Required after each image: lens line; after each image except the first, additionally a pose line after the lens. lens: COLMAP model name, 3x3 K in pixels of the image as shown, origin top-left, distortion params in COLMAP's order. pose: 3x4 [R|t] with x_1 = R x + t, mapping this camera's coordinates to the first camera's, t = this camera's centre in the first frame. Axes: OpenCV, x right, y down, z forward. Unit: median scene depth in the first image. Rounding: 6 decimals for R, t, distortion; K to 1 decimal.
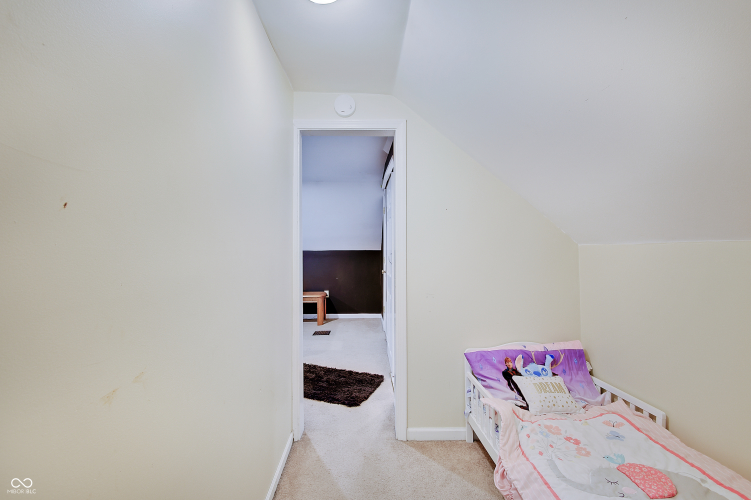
lens RADIAL K [[323.3, 0, 376.8], [0, 323.3, 245.7], [0, 0, 1]] dist [0.005050, -0.001290]
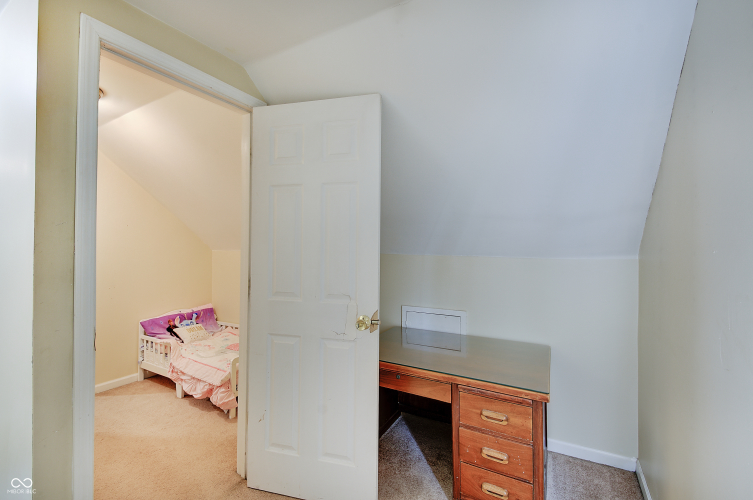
lens RADIAL K [[324.2, 0, 377.8], [0, 324.2, 245.7], [0, 0, 1]] dist [0.005050, -0.001290]
pose [[0.512342, 0.010955, 0.858711, -0.498742], [-0.013594, 0.999897, -0.004645, -0.043593], [-0.858674, -0.009293, 0.512439, -0.791983]]
